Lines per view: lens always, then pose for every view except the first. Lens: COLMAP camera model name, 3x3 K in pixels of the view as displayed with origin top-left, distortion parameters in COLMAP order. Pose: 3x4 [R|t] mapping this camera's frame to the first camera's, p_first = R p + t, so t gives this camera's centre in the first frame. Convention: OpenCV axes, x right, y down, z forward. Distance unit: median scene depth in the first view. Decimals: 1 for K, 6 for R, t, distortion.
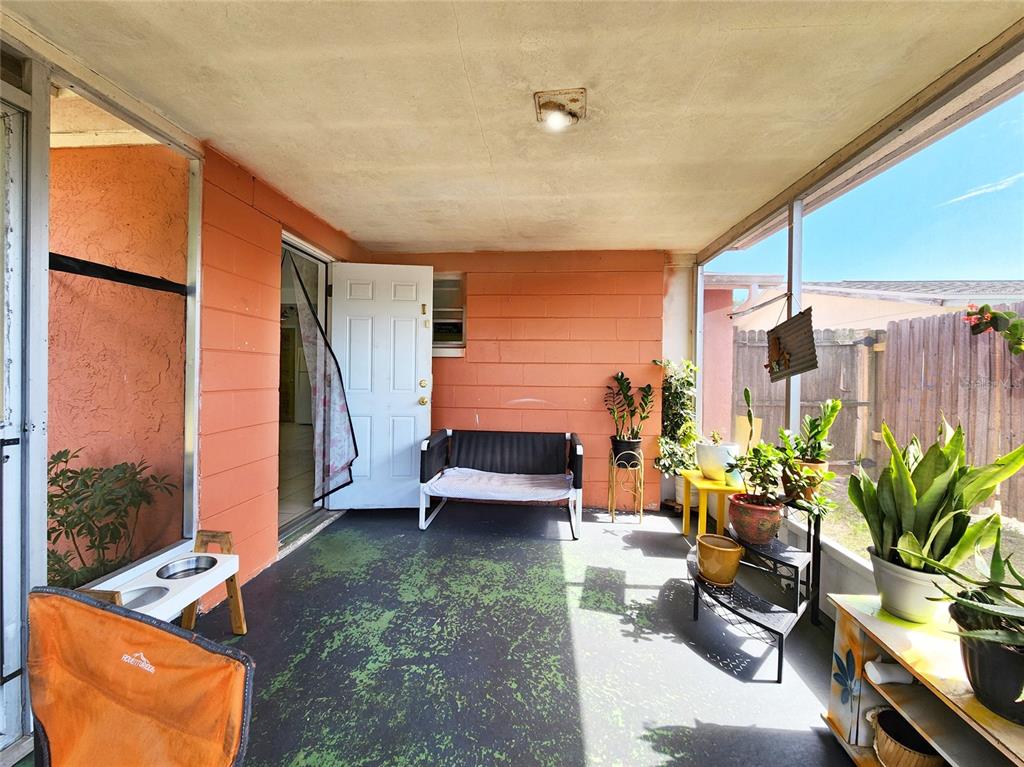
lens RADIAL K [[428.8, 0, 506.7], [0, 428.8, 375.4], [0, 0, 1]] dist [0.001120, 0.000080]
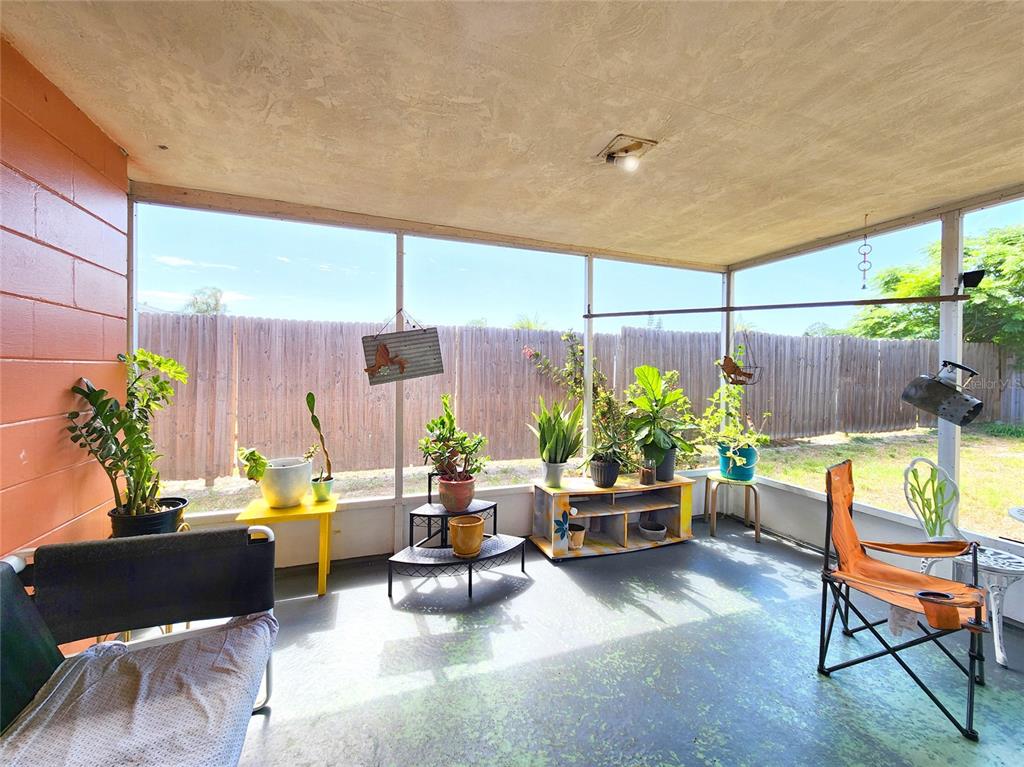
lens RADIAL K [[428.8, 0, 506.7], [0, 428.8, 375.4], [0, 0, 1]] dist [0.001120, 0.000080]
pose [[-0.427702, -0.030010, 0.903422, -0.683656], [0.000420, 0.999442, 0.033398, -0.053393], [-0.903920, 0.014663, -0.427450, 1.573069]]
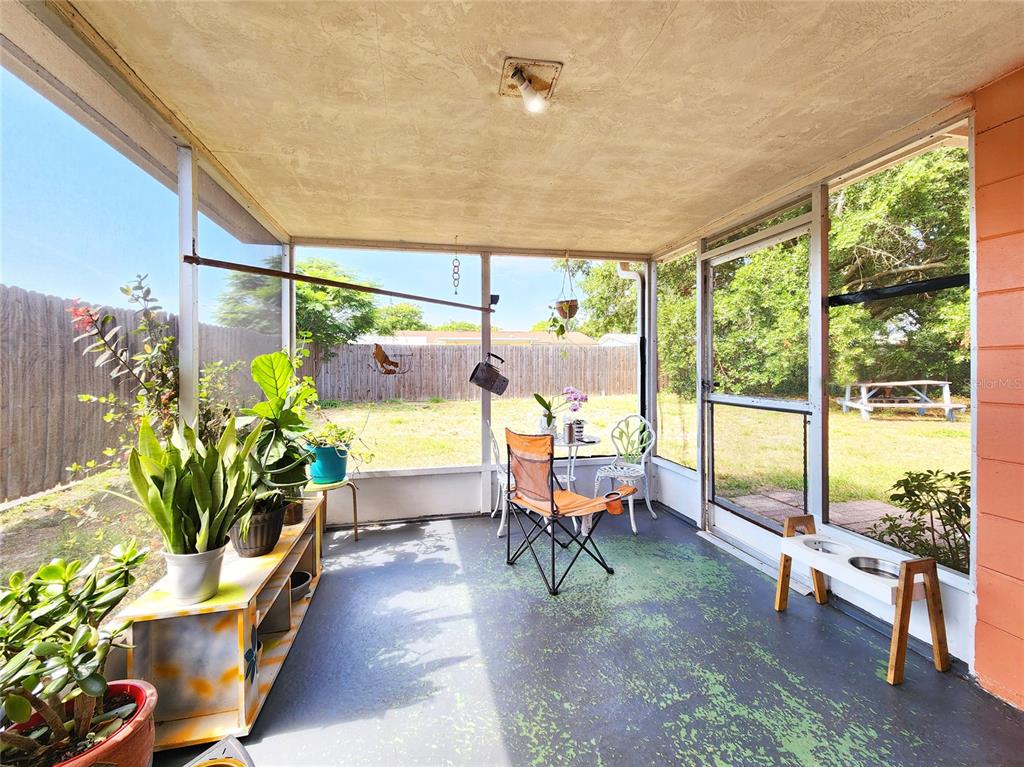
lens RADIAL K [[417.9, 0, 510.6], [0, 417.9, 366.1], [0, 0, 1]] dist [-0.000780, -0.000170]
pose [[-0.951914, -0.009040, -0.306231, 0.375294], [-0.014824, 0.999753, 0.016568, -0.026262], [0.306006, 0.020311, -0.951813, 1.623093]]
